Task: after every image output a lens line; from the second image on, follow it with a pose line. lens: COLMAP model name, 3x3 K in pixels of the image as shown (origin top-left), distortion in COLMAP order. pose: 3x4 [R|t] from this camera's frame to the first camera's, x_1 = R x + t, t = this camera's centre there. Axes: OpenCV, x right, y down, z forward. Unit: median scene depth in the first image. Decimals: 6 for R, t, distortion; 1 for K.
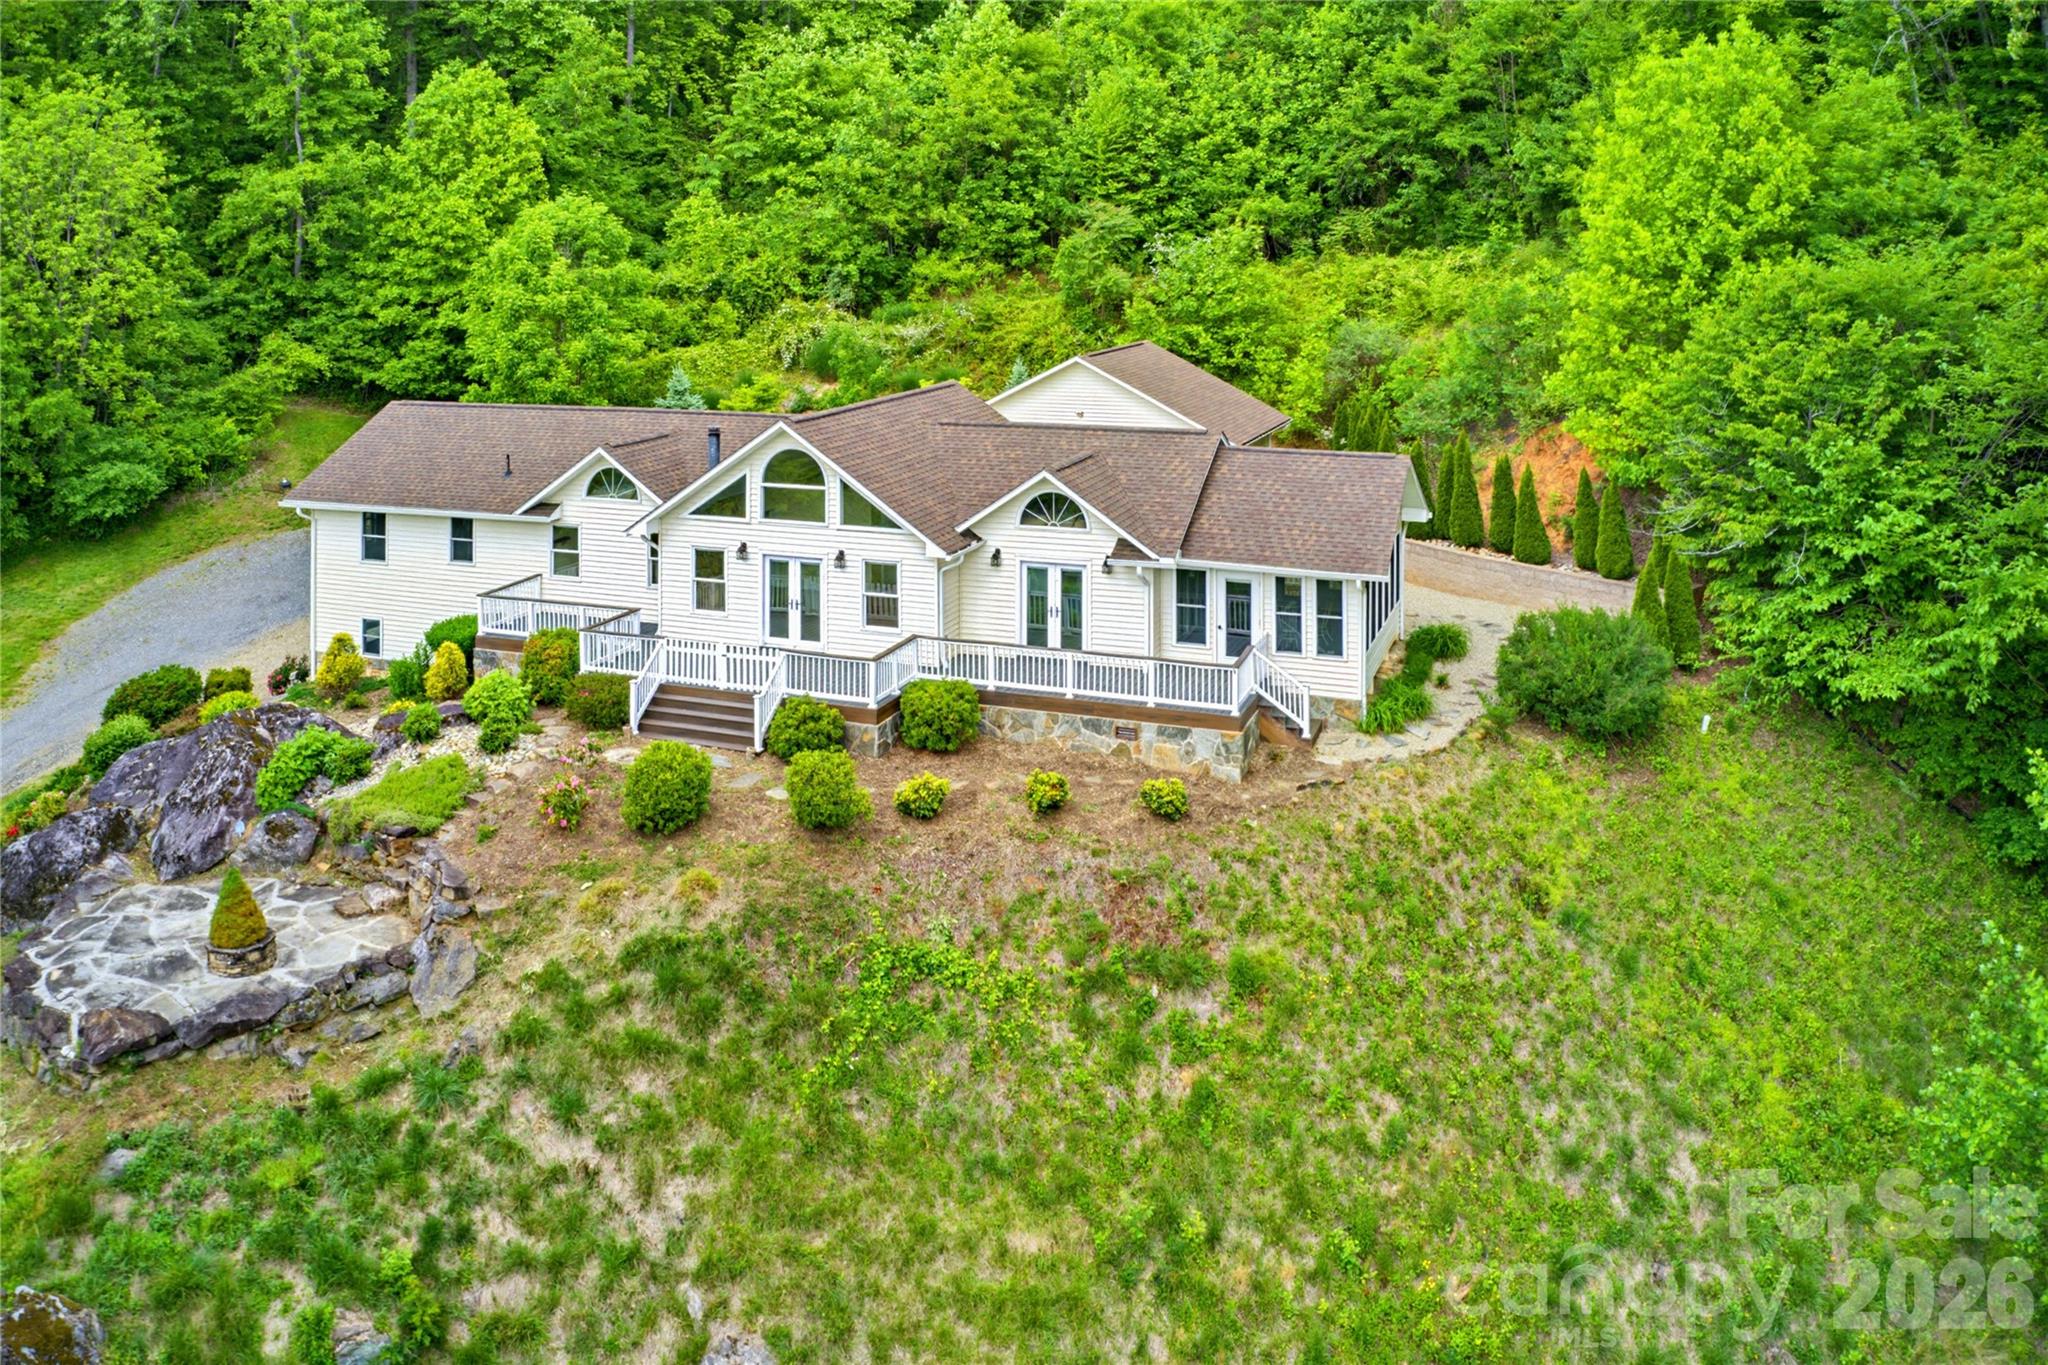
lens RADIAL K [[1530.8, 0, 1025.4], [0, 1530.8, 636.1], [0, 0, 1]] dist [-0.153191, -0.004319]
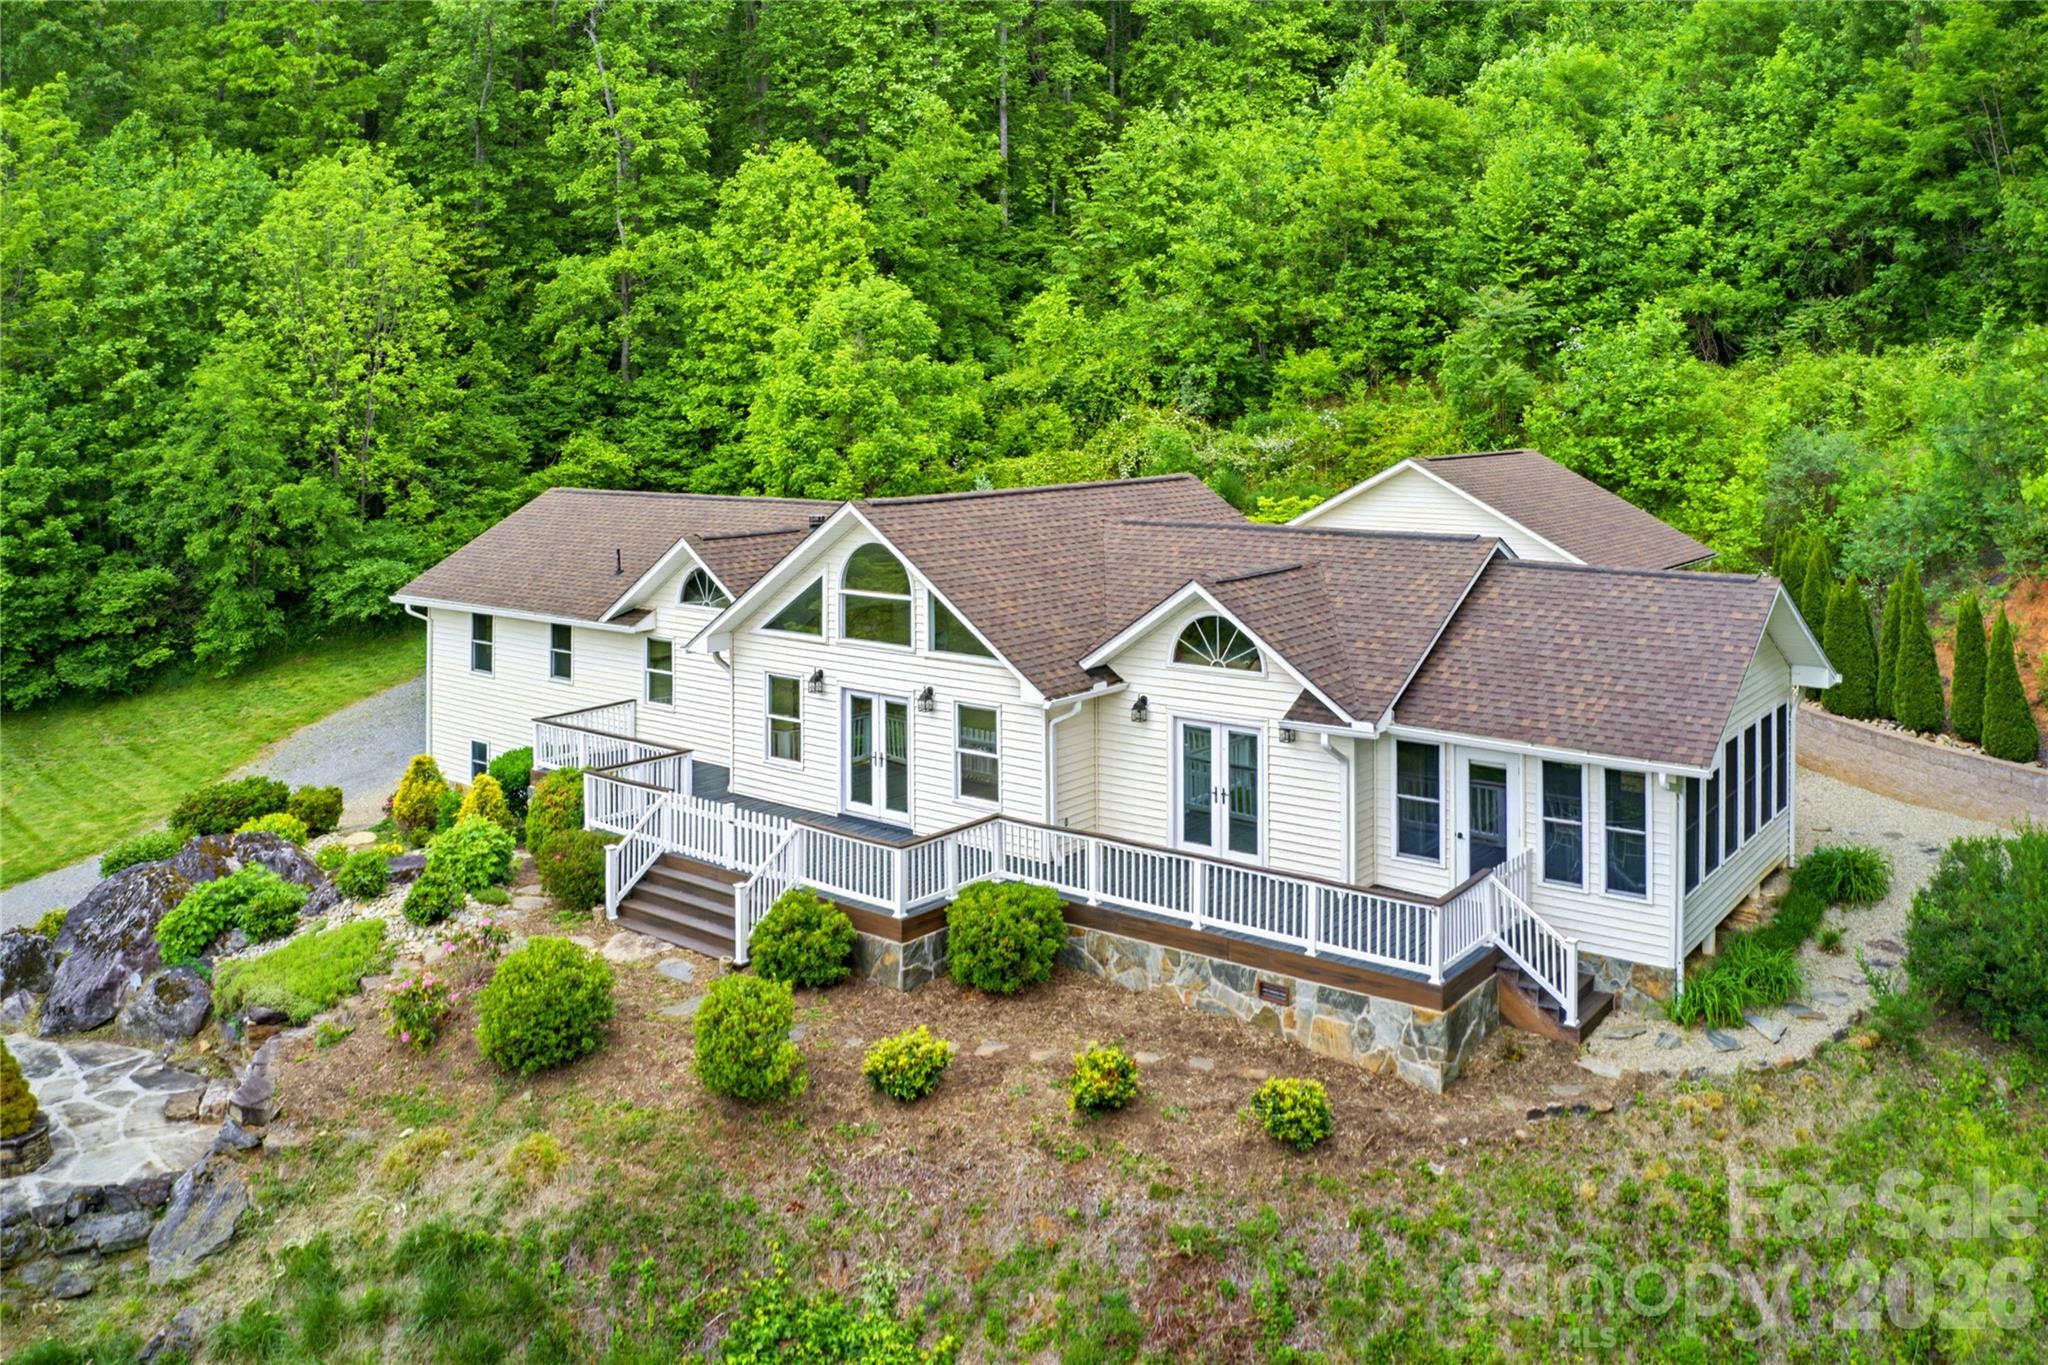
lens RADIAL K [[1600.6, 0, 1024.0], [0, 1600.6, 682.5], [0, 0, 1]] dist [-0.173855, 0.008564]
pose [[0.954434, 0.046771, -0.294735, 0.064867], [-0.066948, 0.996026, -0.058740, -0.008006], [0.290816, 0.075795, 0.953772, 0.140716]]
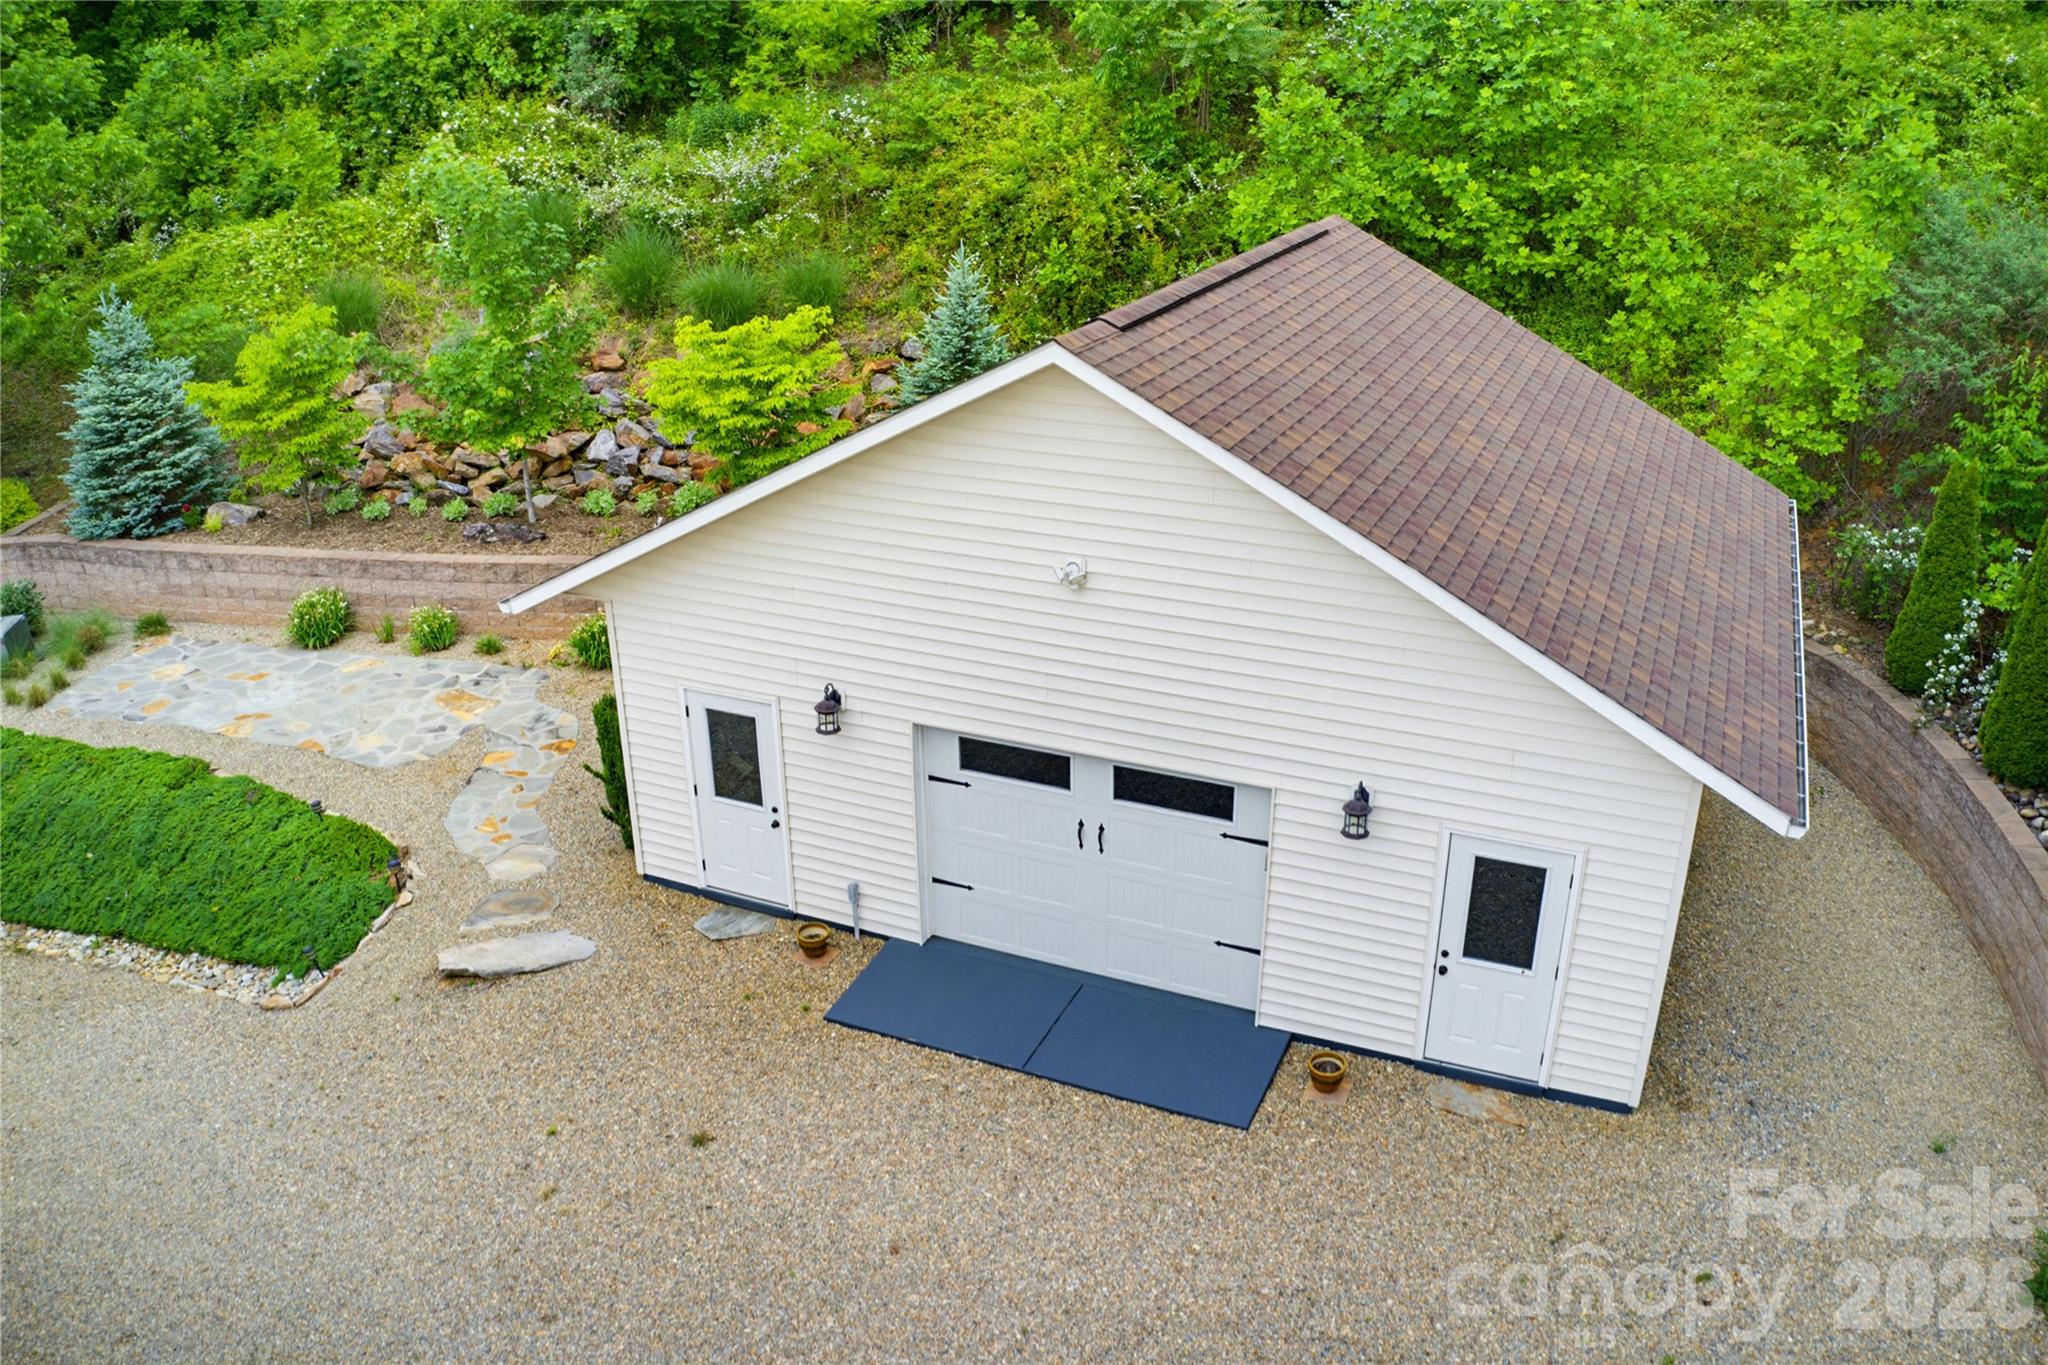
lens RADIAL K [[1622.7, 0, 1024.0], [0, 1622.7, 682.5], [0, 0, 1]] dist [-0.196002, 0.015965]
pose [[0.997174, 0.018636, -0.072778, 0.040049], [-0.007059, 0.987701, 0.156196, -0.140688], [0.074794, -0.155241, 0.985041, 0.609926]]
